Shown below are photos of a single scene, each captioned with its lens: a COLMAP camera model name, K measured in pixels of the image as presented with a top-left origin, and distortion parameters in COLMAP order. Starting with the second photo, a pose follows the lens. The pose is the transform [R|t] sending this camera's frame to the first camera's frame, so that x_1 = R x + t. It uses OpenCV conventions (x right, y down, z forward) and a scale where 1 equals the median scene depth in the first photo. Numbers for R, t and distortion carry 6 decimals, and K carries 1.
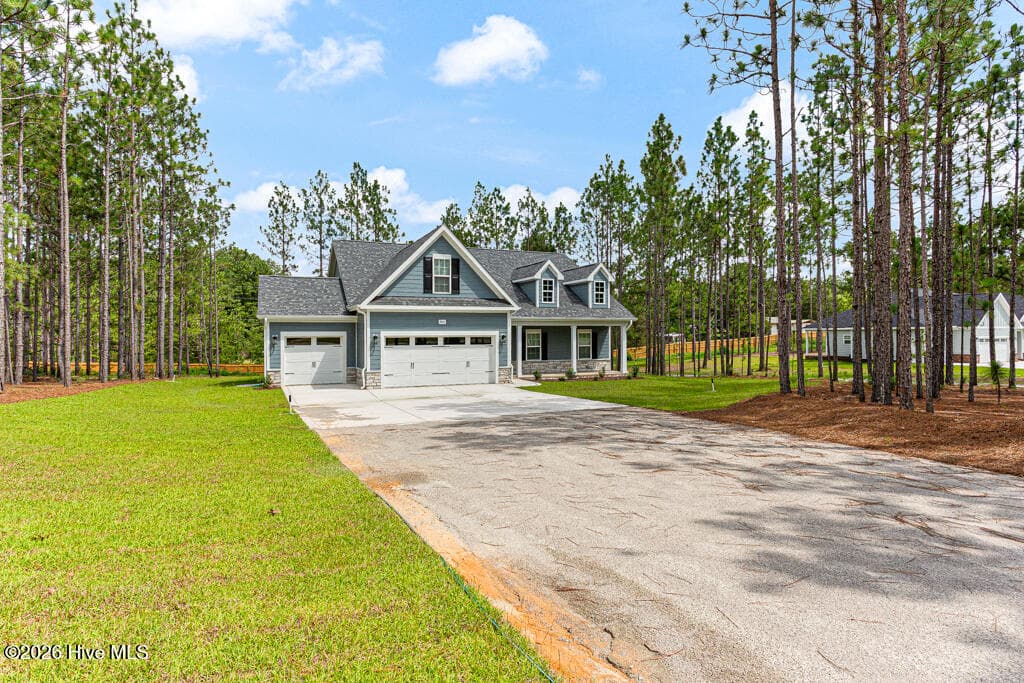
lens RADIAL K [[503.9, 0, 505.1], [0, 503.9, 318.5], [0, 0, 1]] dist [-0.002833, -0.000378]
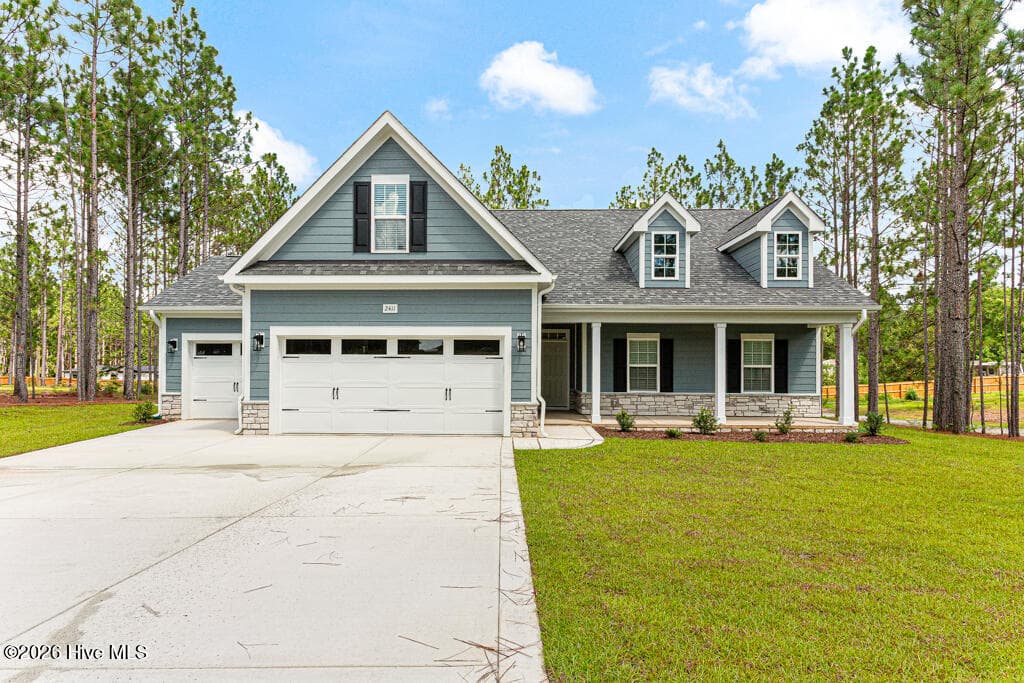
lens RADIAL K [[538.2, 0, 512.0], [0, 538.2, 341.5], [0, 0, 1]] dist [0.001050, -0.000242]
pose [[0.913177, -0.009284, -0.407458, 0.195563], [0.004973, 0.999920, -0.011638, 0.044442], [0.407533, 0.008601, 0.913150, 0.531507]]
